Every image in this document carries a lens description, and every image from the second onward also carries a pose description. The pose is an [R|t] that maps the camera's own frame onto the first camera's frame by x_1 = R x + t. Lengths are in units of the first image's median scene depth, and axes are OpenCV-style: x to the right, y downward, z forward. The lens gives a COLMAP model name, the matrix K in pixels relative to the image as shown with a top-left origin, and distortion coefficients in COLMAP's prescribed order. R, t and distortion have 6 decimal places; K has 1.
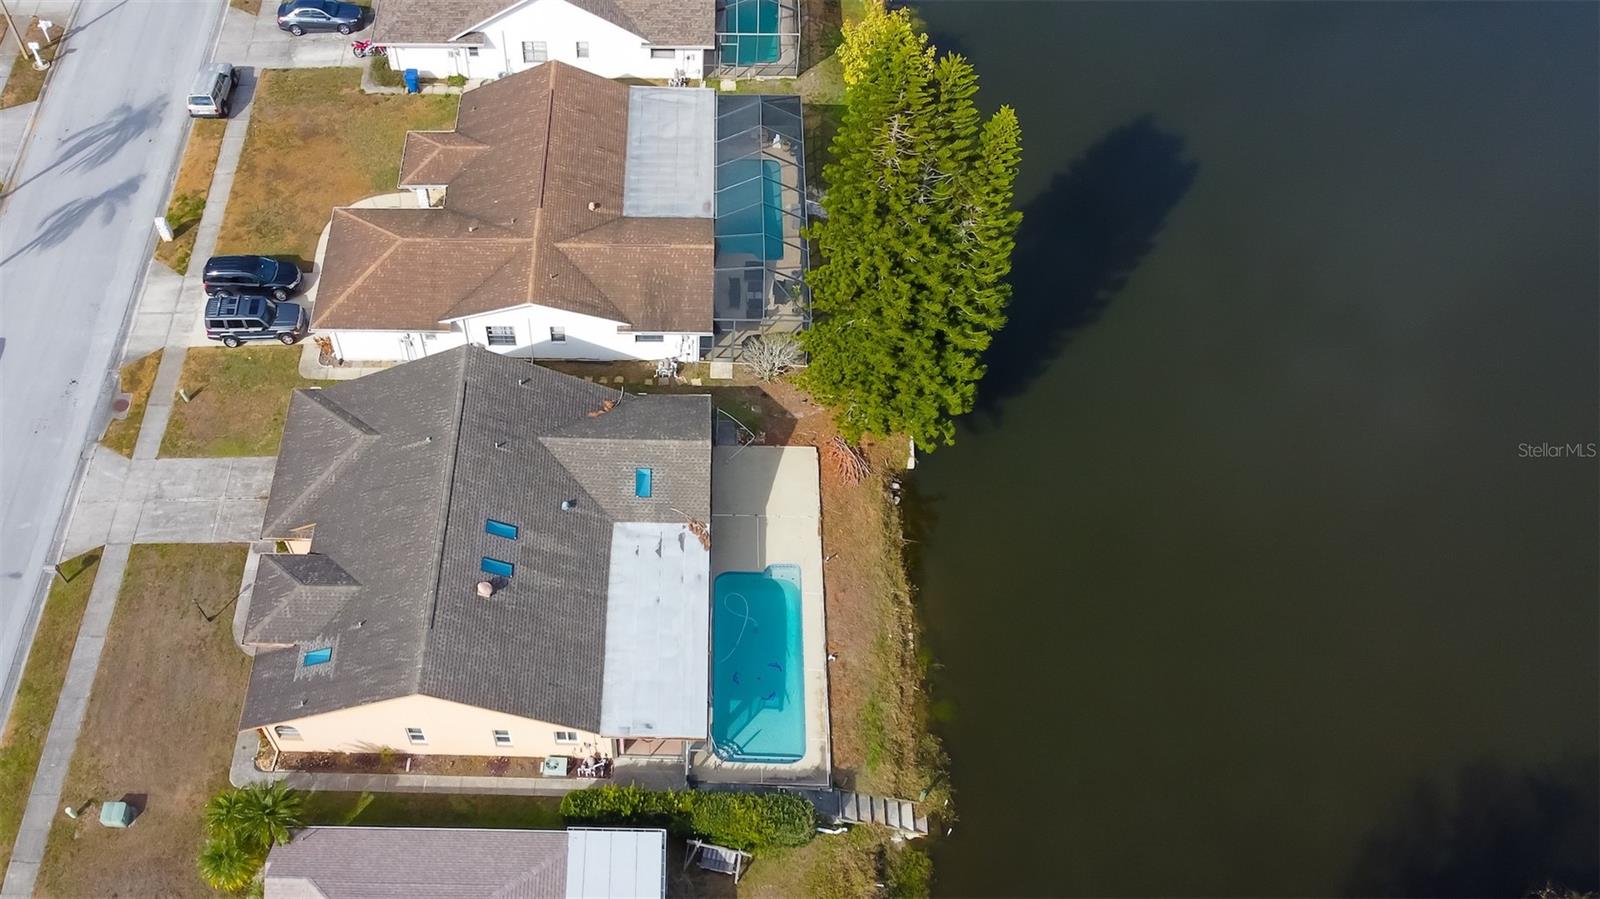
lens RADIAL K [[1268.4, 0, 647.6], [0, 1268.4, 729.6], [0, 0, 1]] dist [0.010802, 0.006029]
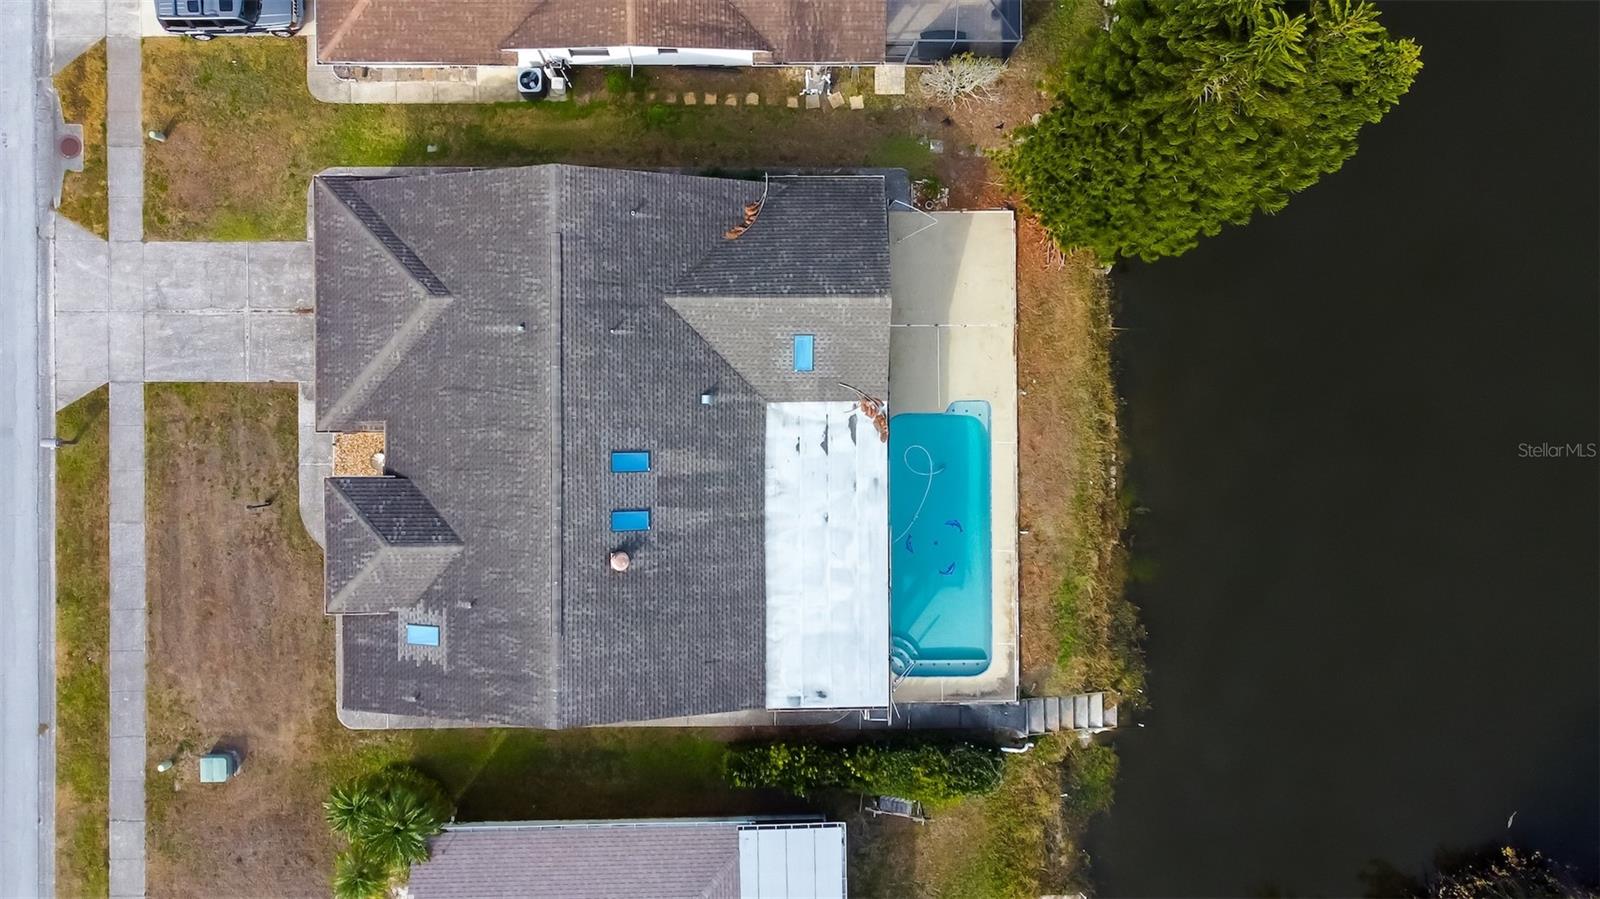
lens RADIAL K [[1205.8, 0, 750.2], [0, 1205.8, 432.1], [0, 0, 1]] dist [0.018830, 0.003319]
pose [[0.998608, -0.039168, 0.035329, -0.062429], [0.017167, 0.874649, 0.484453, -0.498488], [-0.049876, -0.483173, 0.874103, 0.328280]]
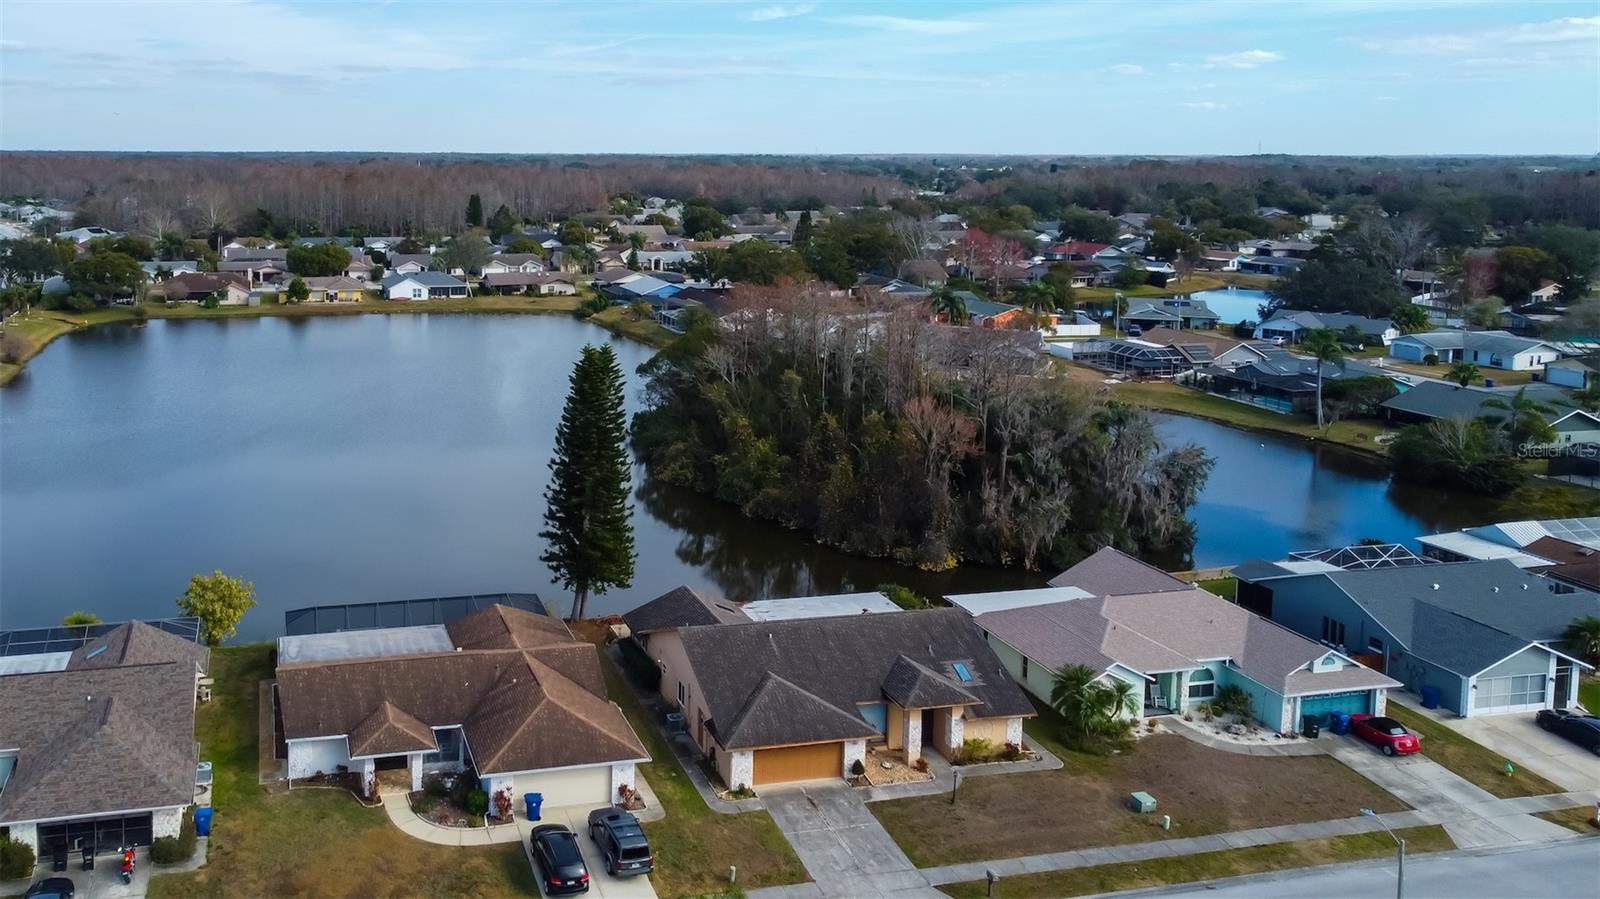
lens RADIAL K [[1286.4, 0, 540.0], [0, 1286.4, 304.4], [0, 0, 1]] dist [0.002684, 0.007225]
pose [[-0.240754, -0.101071, 0.965309, -1.335156], [0.850075, 0.458026, 0.259970, -0.912575], [-0.468412, 0.883175, -0.024353, 0.808013]]
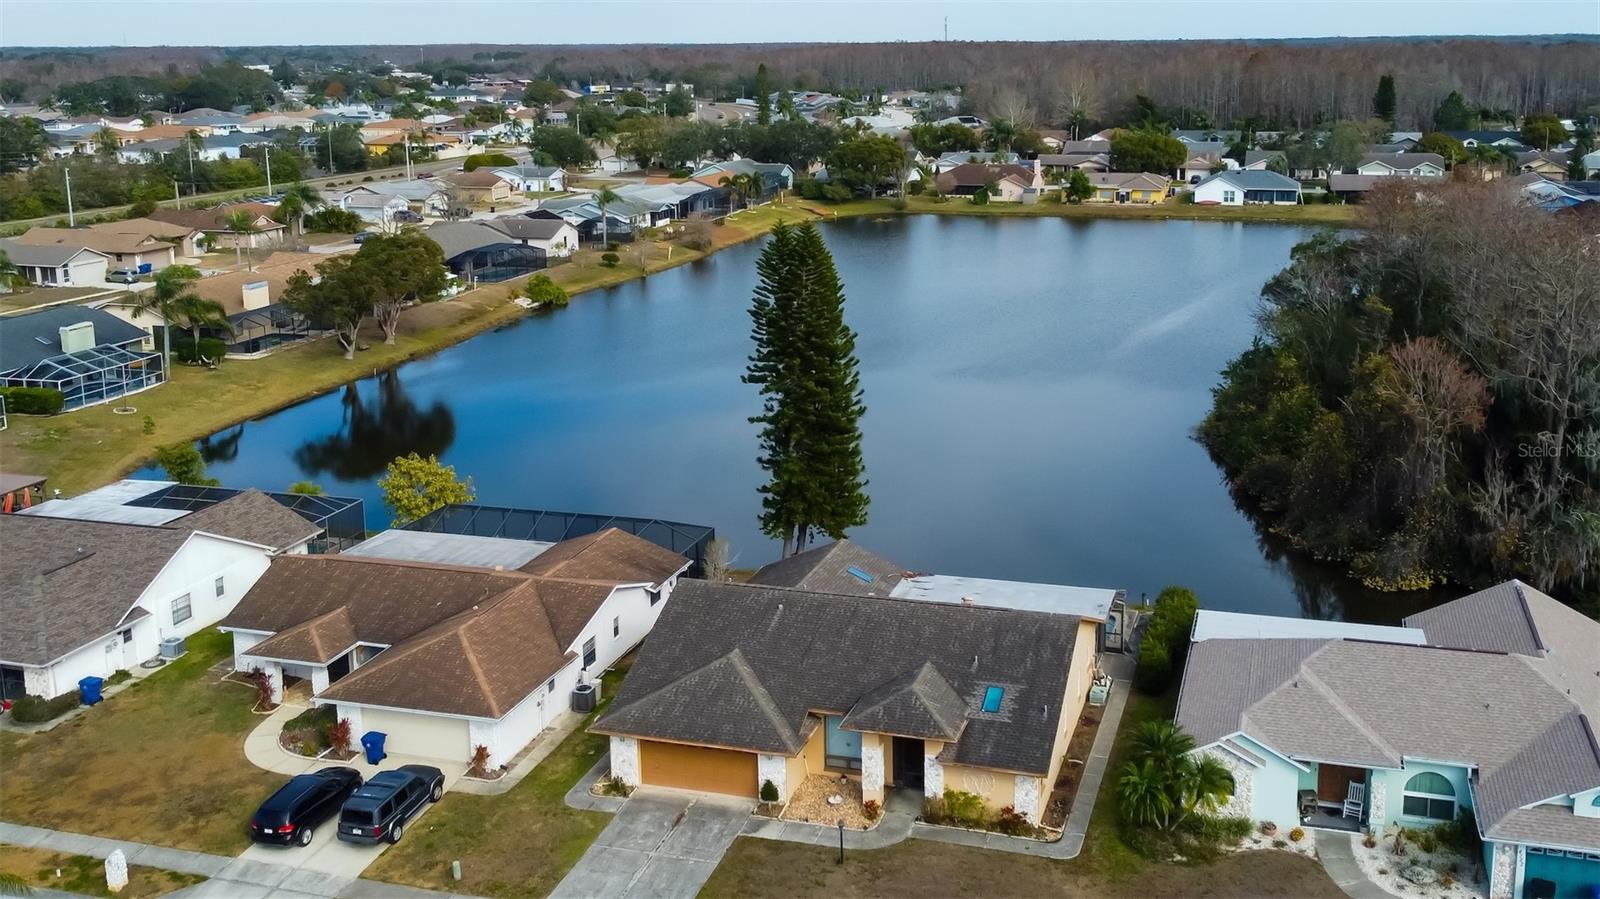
lens RADIAL K [[1520.7, 0, 914.3], [0, 1520.7, 331.9], [0, 0, 1]] dist [0.007820, 0.006027]
pose [[0.230136, -0.170959, 0.958024, -1.215010], [0.854720, 0.506193, -0.114991, -0.106119], [-0.465287, 0.845306, 0.262615, 0.435160]]
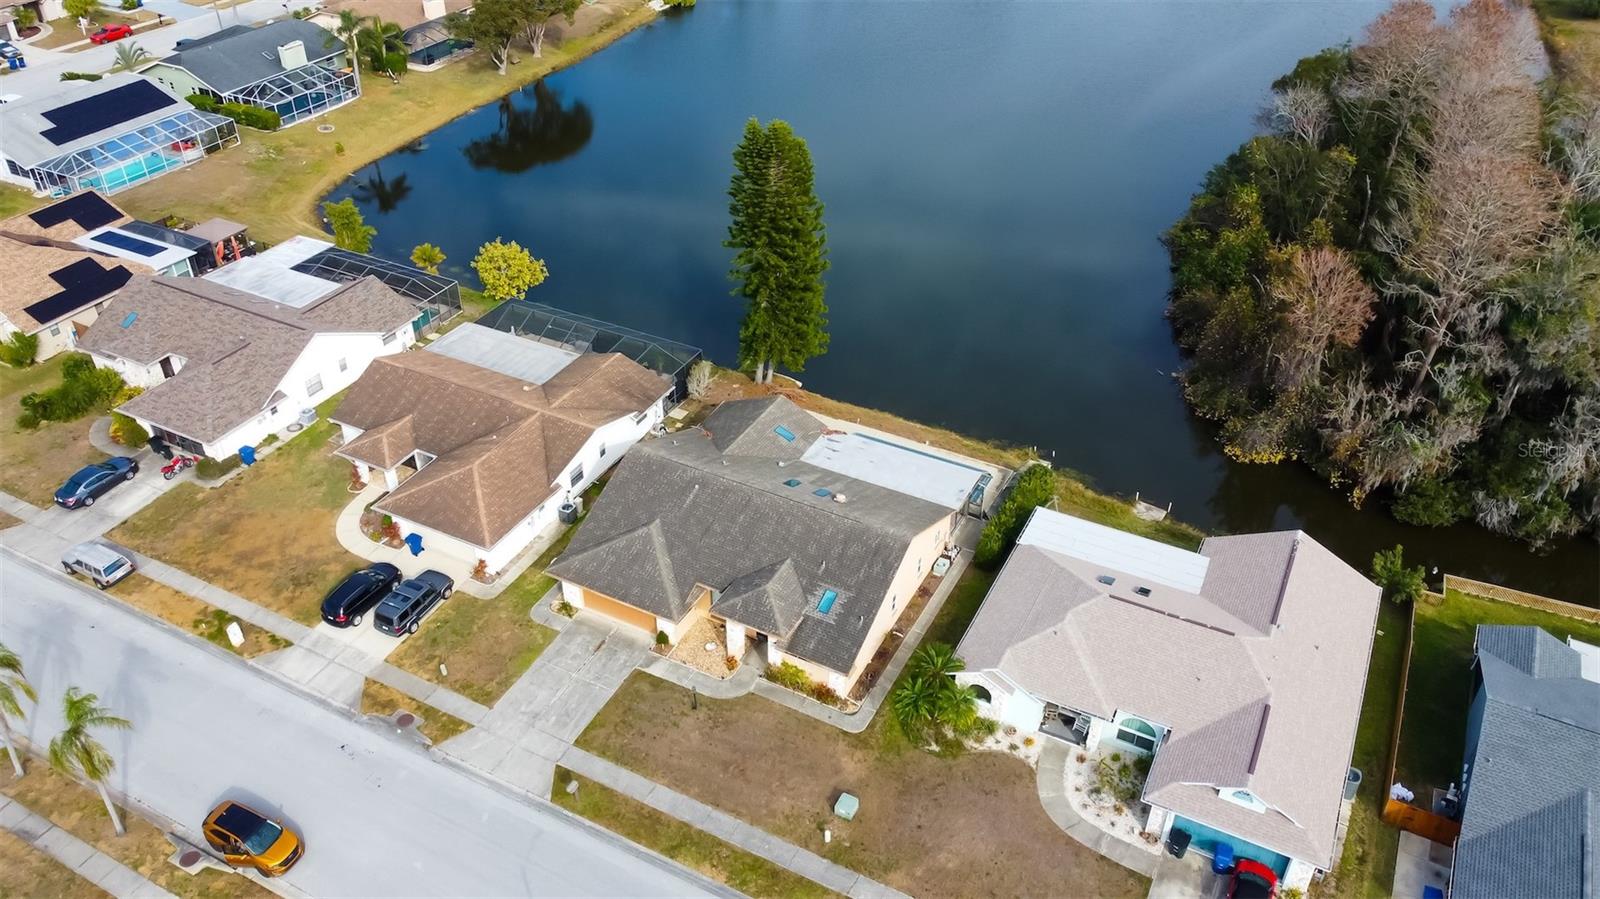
lens RADIAL K [[1223.7, 0, 802.2], [0, 1223.7, 442.3], [0, 0, 1]] dist [0.009478, 0.013090]
pose [[0.435547, -0.500843, 0.747967, -1.015836], [0.784117, 0.619191, -0.041984, -0.113303], [-0.442107, 0.604780, 0.662406, 0.075371]]
